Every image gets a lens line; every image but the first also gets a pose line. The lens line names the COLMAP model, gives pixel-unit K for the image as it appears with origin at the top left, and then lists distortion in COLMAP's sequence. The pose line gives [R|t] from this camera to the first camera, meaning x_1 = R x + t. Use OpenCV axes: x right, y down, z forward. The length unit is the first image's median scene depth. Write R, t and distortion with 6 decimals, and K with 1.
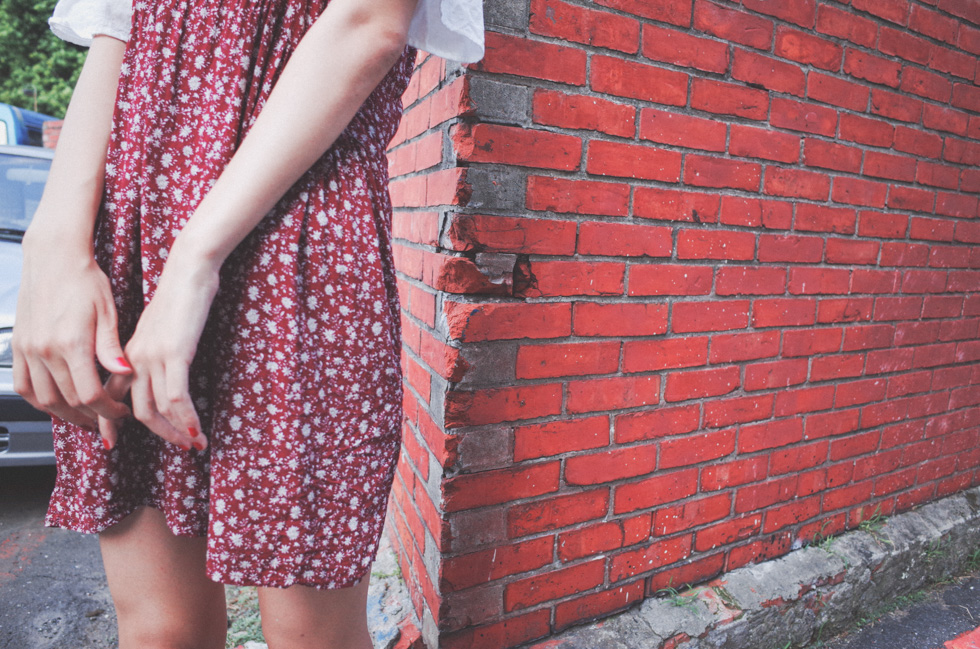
lens RADIAL K [[794.8, 0, 493.4], [0, 794.8, 326.1], [0, 0, 1]] dist [-0.050073, 0.049472]
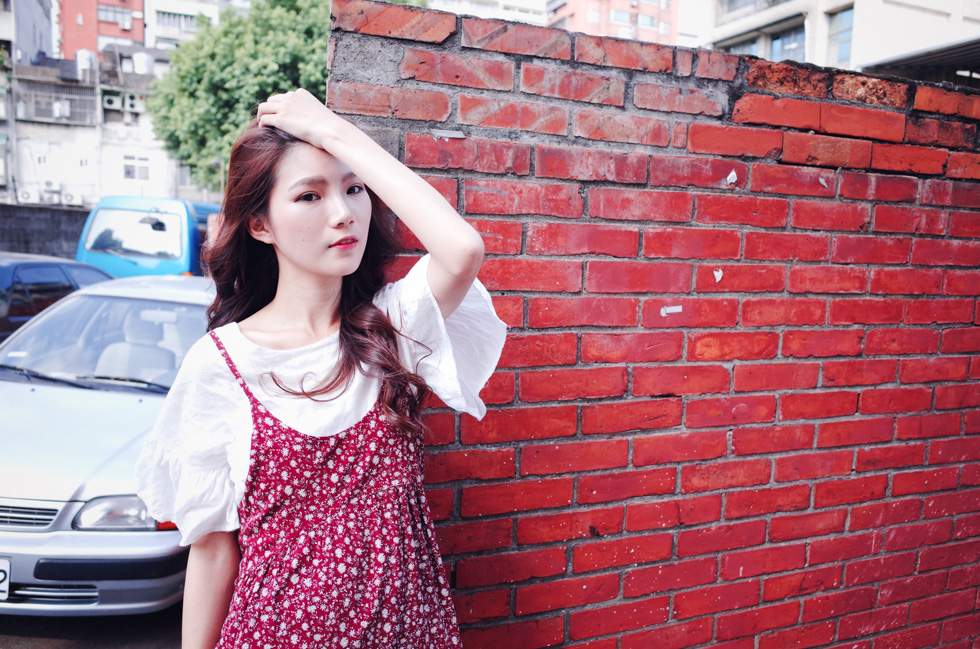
lens RADIAL K [[794.8, 0, 484.7], [0, 794.8, 319.6], [0, 0, 1]] dist [-0.050073, 0.049472]
pose [[0.974608, -0.000498, -0.223918, 0.299510], [-0.008241, 0.999240, -0.038088, -0.322277], [0.223767, 0.038966, 0.973863, -0.046109]]
